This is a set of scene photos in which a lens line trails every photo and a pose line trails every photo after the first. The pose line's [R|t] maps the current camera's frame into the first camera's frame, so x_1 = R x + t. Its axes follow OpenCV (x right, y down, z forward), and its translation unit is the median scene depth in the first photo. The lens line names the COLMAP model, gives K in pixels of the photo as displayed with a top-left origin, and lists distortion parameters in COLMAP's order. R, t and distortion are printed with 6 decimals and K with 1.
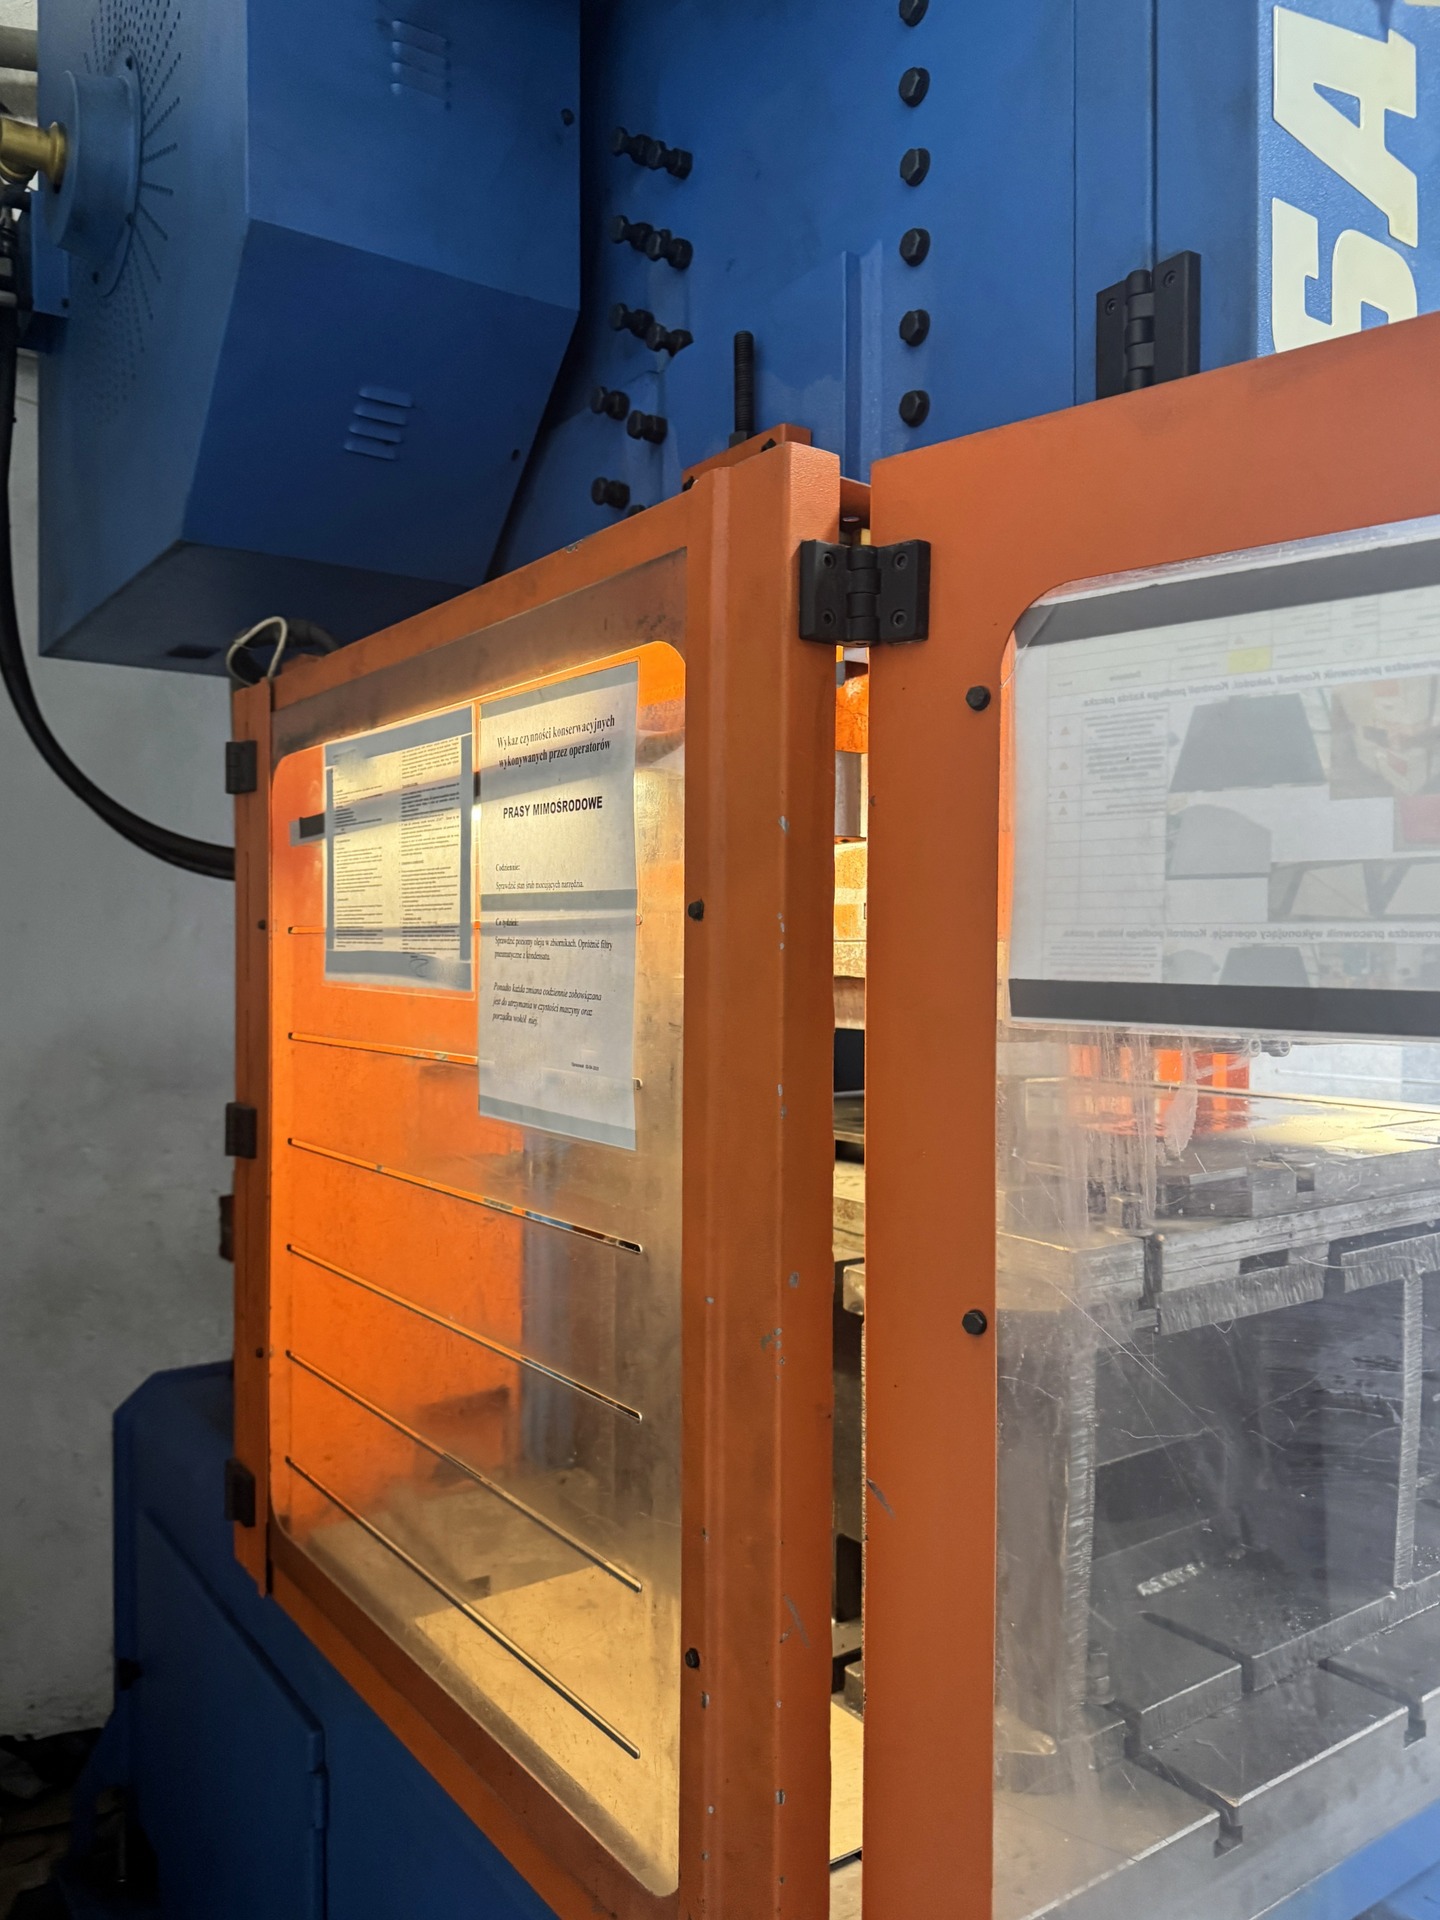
lens RADIAL K [[1420.3, 0, 725.2], [0, 1420.3, 977.7], [0, 0, 1]] dist [-0.008585, -0.011900]
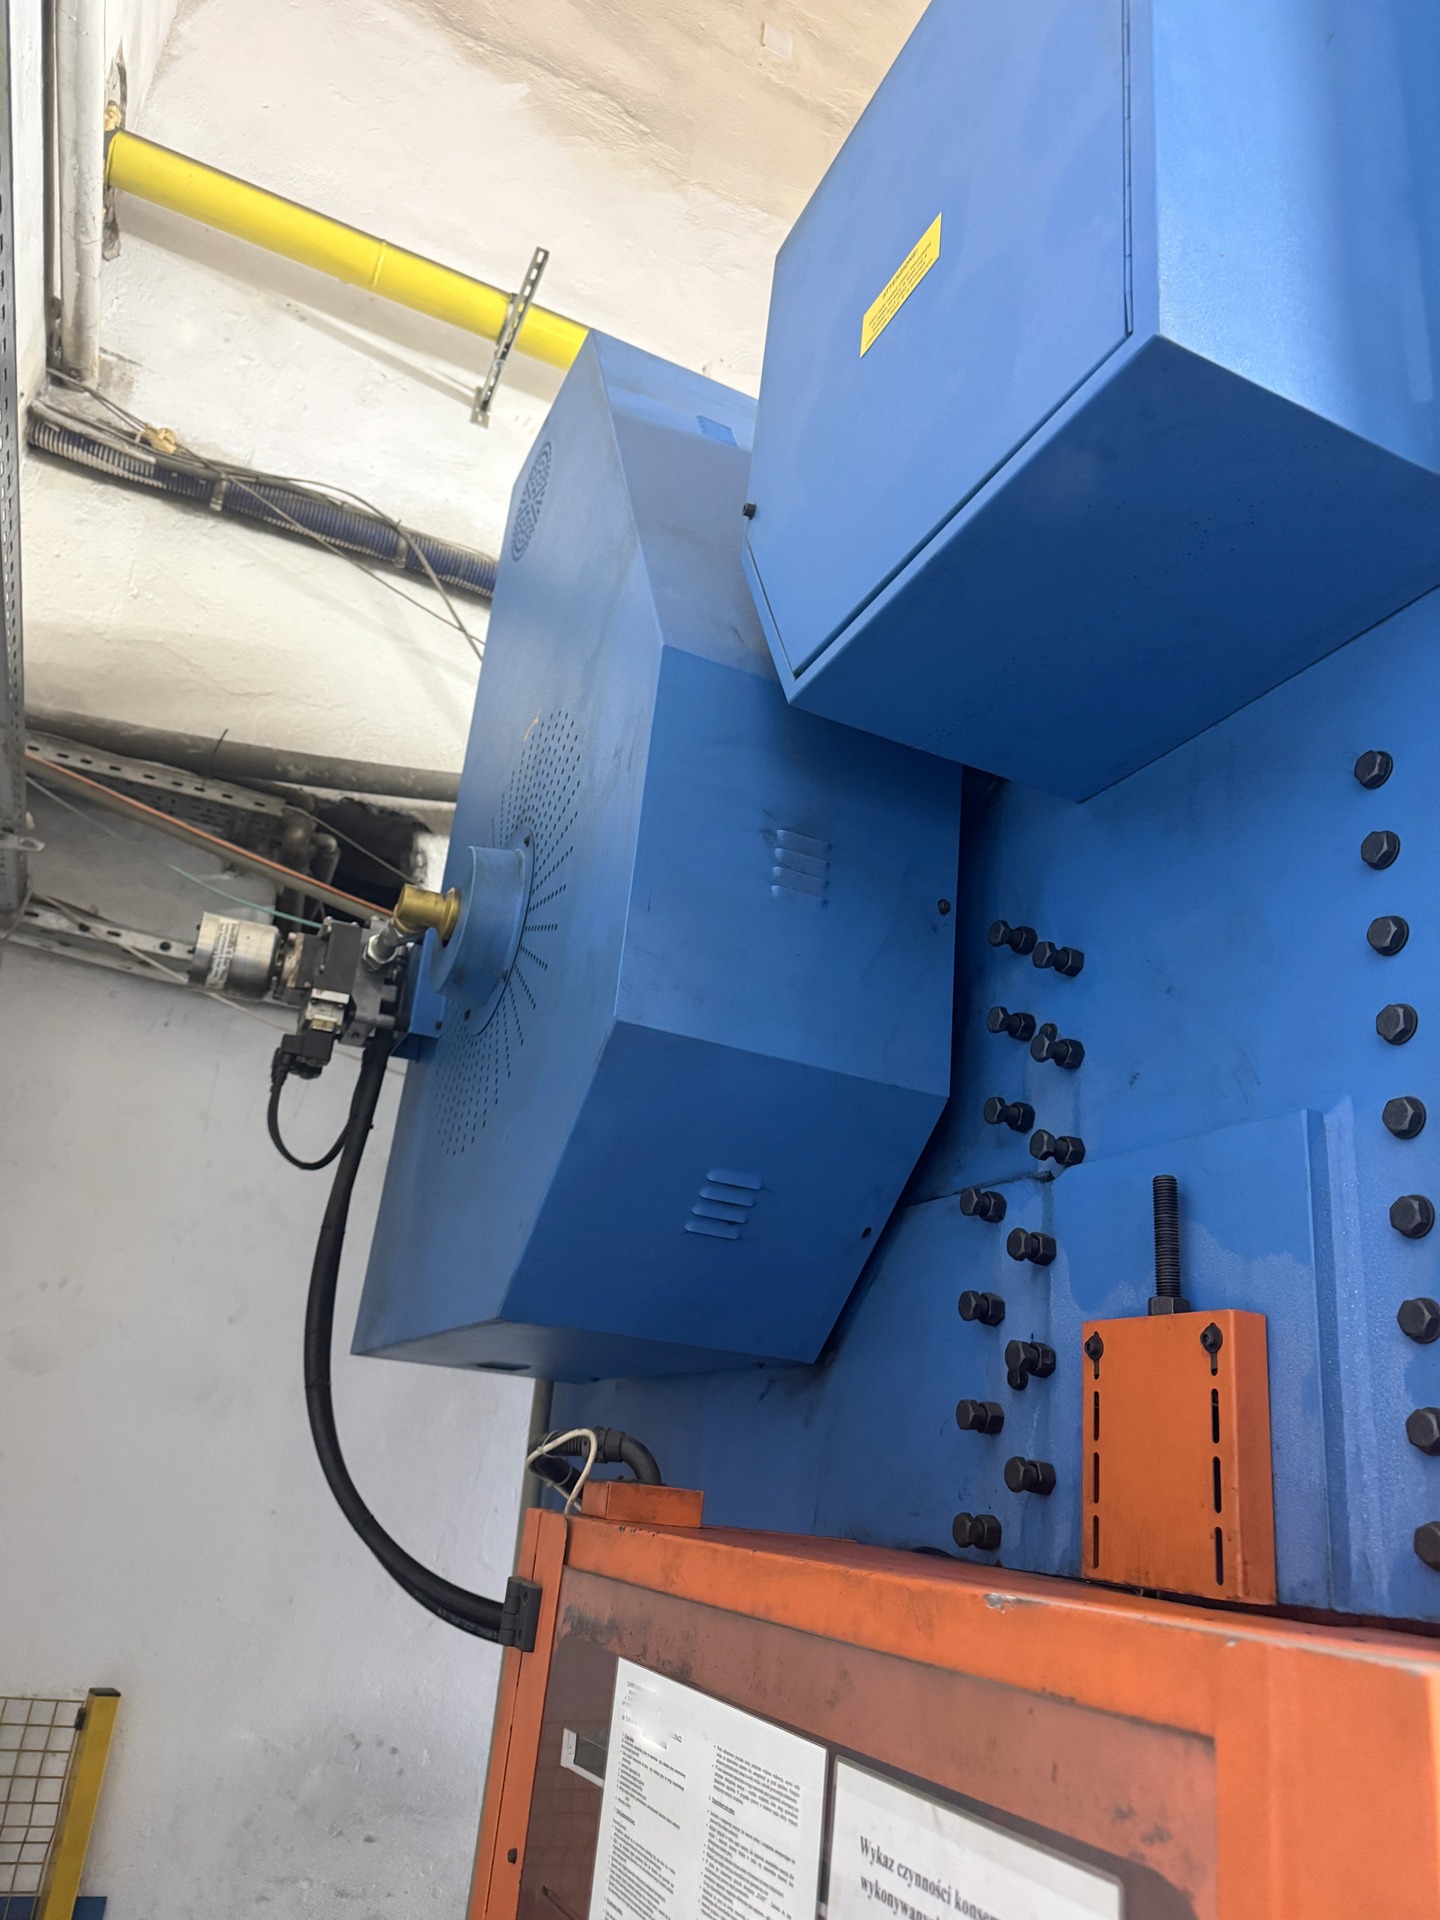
lens RADIAL K [[1333.2, 0, 720.0], [0, 1333.2, 960.0], [0, 0, 1]] dist [0.103067, -0.188183]
pose [[0.977172, 0.018981, -0.211602, -0.068360], [-0.100786, 0.918207, -0.383065, -0.211750], [0.187023, 0.395647, 0.899158, 0.160568]]
